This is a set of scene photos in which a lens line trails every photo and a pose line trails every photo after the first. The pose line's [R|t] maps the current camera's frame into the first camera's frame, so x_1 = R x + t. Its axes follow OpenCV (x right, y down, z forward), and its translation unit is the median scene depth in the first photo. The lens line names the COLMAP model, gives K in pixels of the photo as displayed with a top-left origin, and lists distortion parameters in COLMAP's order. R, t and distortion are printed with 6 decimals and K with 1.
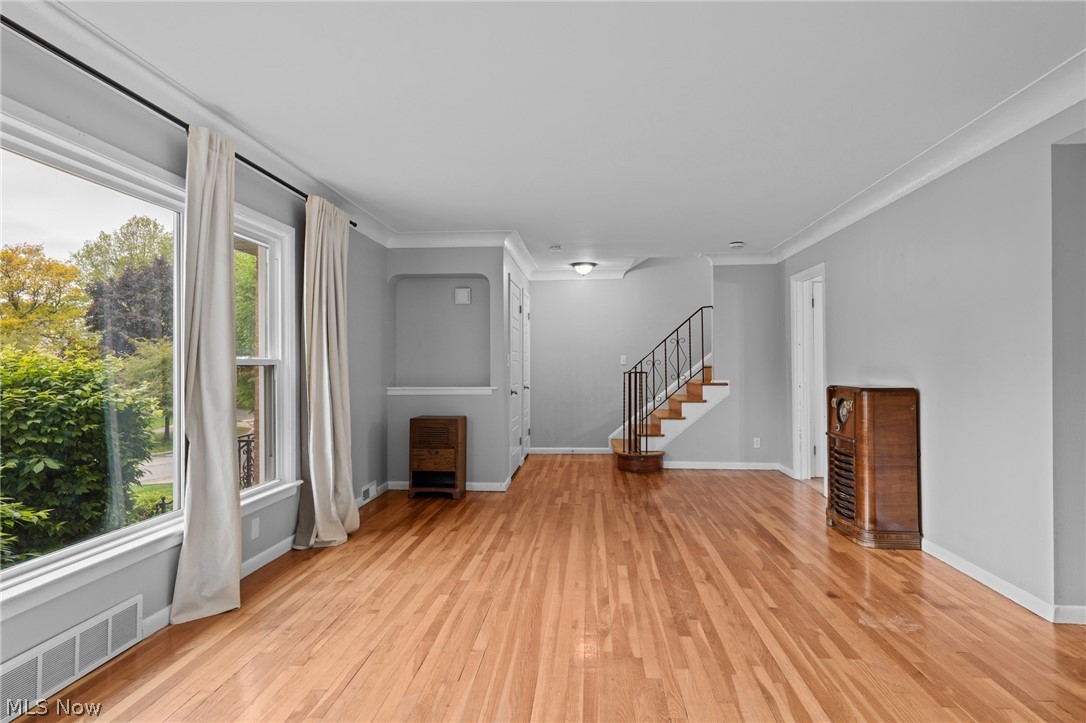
lens RADIAL K [[597.7, 0, 547.0], [0, 597.7, 361.5], [0, 0, 1]] dist [0.005319, -0.000446]
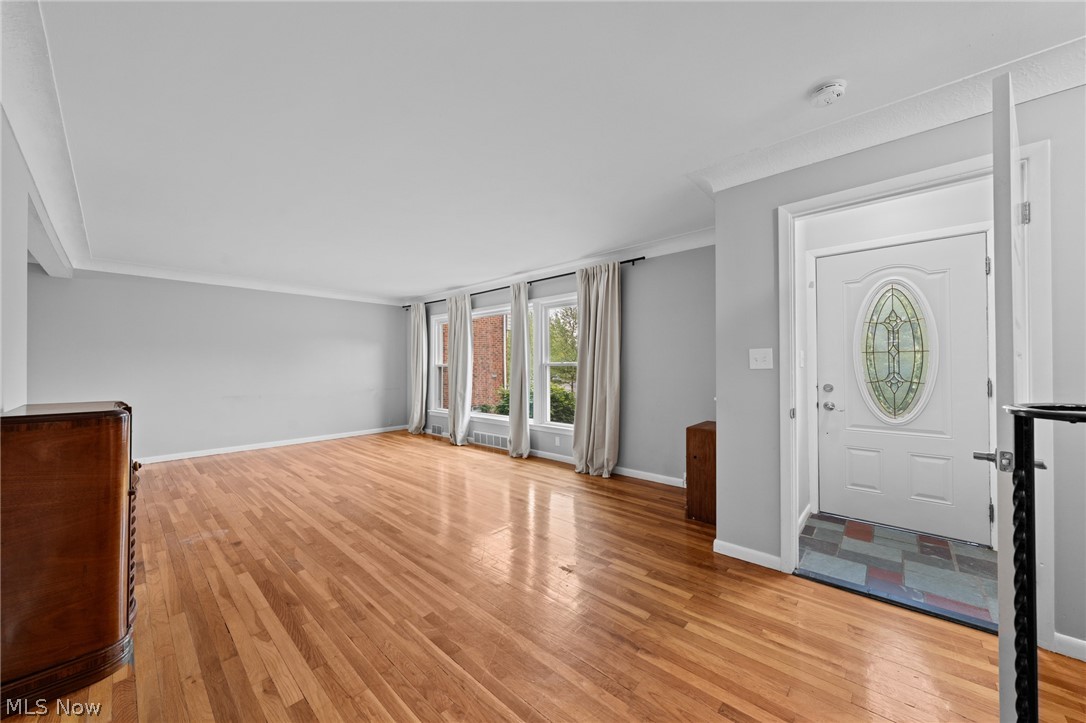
lens RADIAL K [[390.4, 0, 547.3], [0, 390.4, 361.2], [0, 0, 1]] dist [-0.002170, -0.000198]
pose [[-0.613070, -0.001284, -0.790027, 0.581062], [0.013583, 0.999834, -0.012165, 0.004457], [0.789912, -0.018189, -0.612951, 1.640139]]
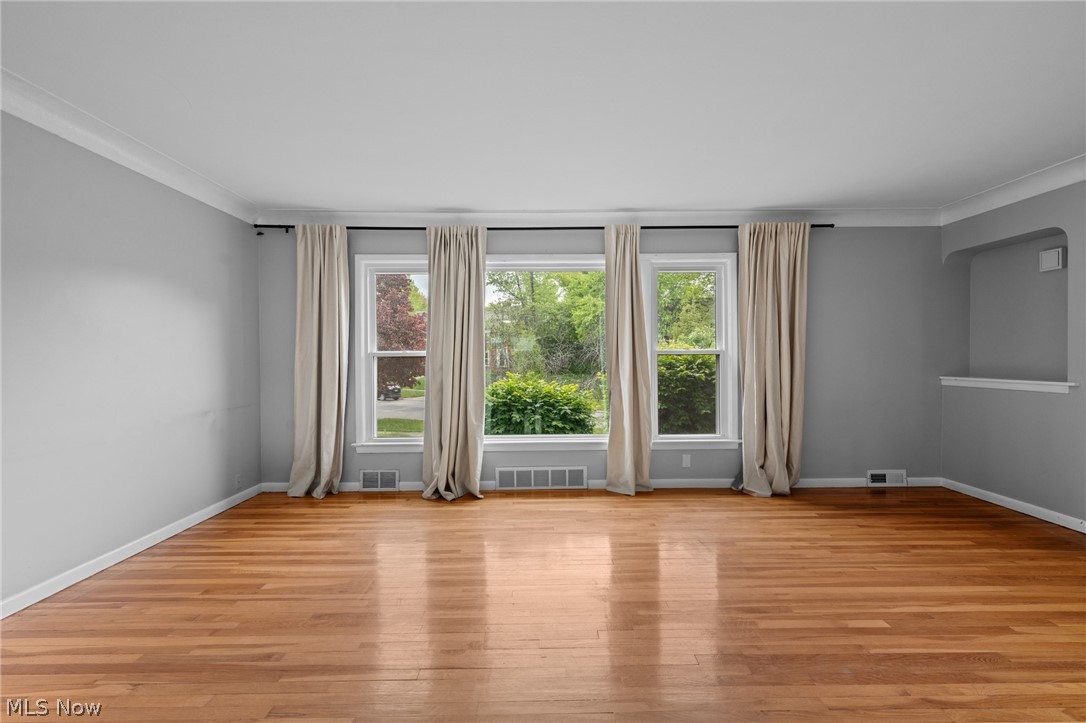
lens RADIAL K [[469.2, 0, 545.7], [0, 469.2, 360.7], [0, 0, 1]] dist [0.001134, -0.000290]
pose [[0.084240, 0.012193, -0.996371, 0.604853], [0.012815, 0.999829, 0.013319, 0.001429], [0.996363, -0.013890, 0.084070, 0.484726]]
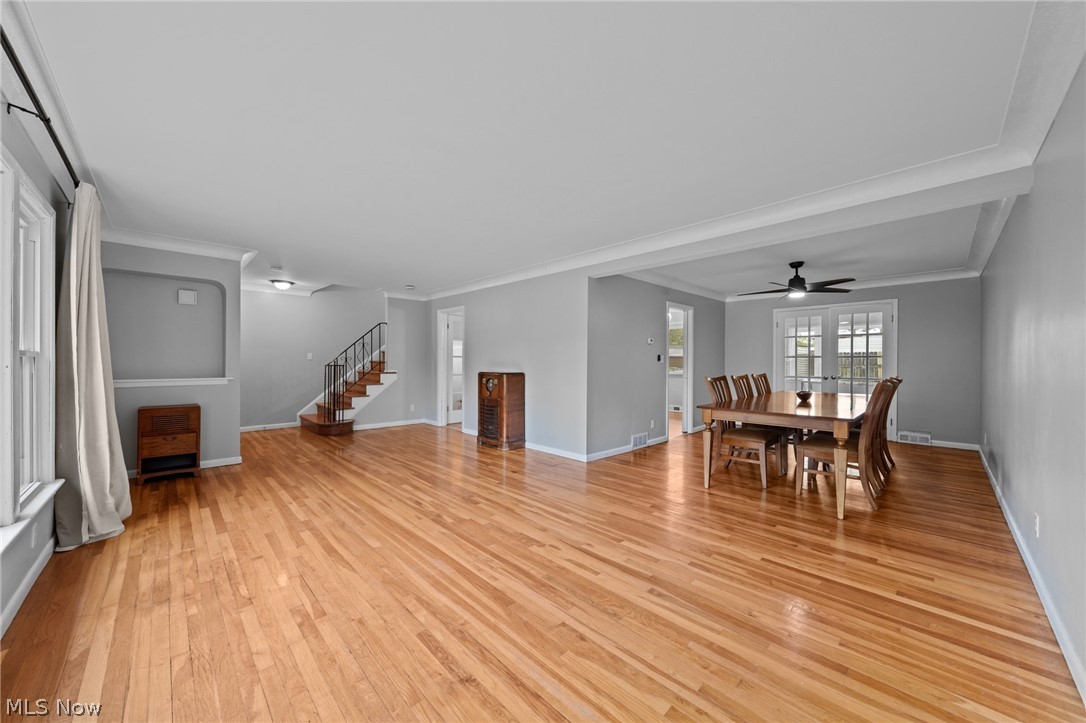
lens RADIAL K [[390.4, 0, 547.3], [0, 390.4, 361.2], [0, 0, 1]] dist [-0.002170, -0.000198]
pose [[0.660221, 0.007694, 0.751032, -0.372302], [-0.012755, 0.999918, 0.000969, 0.001722], [-0.750963, -0.010219, 0.660265, 0.016882]]
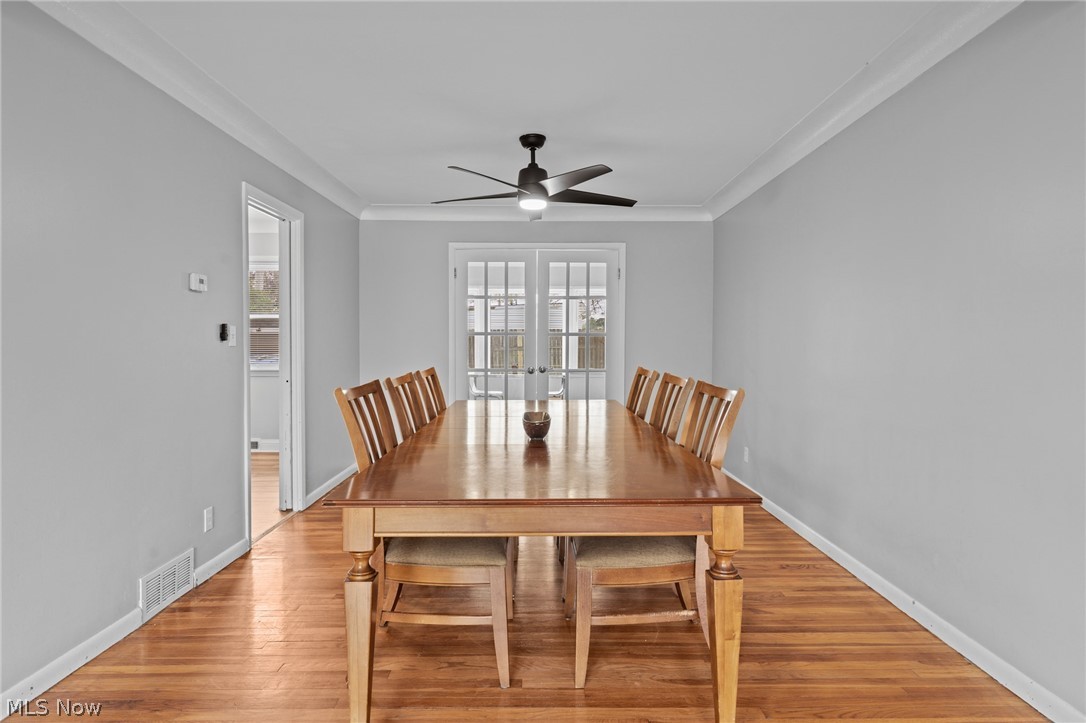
lens RADIAL K [[617.1, 0, 543.0], [0, 617.1, 361.5], [0, 0, 1]] dist [0.000910, 0.001140]
pose [[-0.073889, -0.023276, 0.996995, 0.141611], [-0.009106, 0.999702, 0.022664, 0.002100], [-0.997225, -0.007404, -0.074079, 0.302017]]
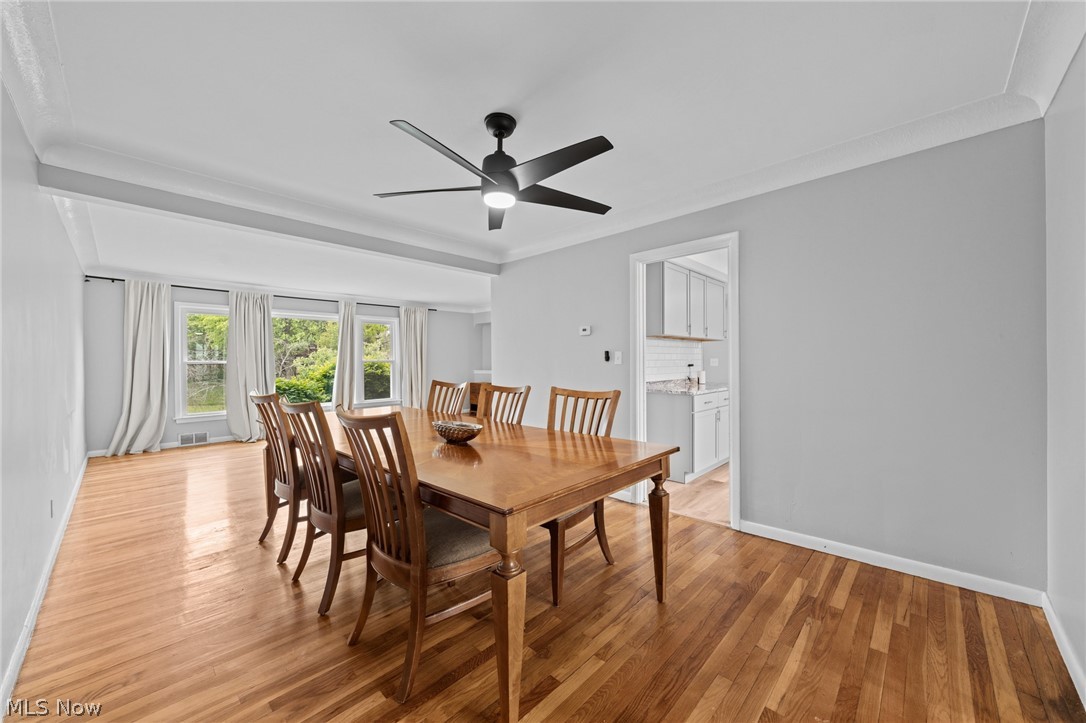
lens RADIAL K [[410.7, 0, 547.1], [0, 410.7, 361.2], [0, 0, 1]] dist [-0.002819, -0.000150]
pose [[0.771100, 0.000598, -0.636714, 1.513910], [0.009764, 0.999871, 0.012764, -0.016233], [0.636639, -0.016059, 0.770995, -0.137369]]
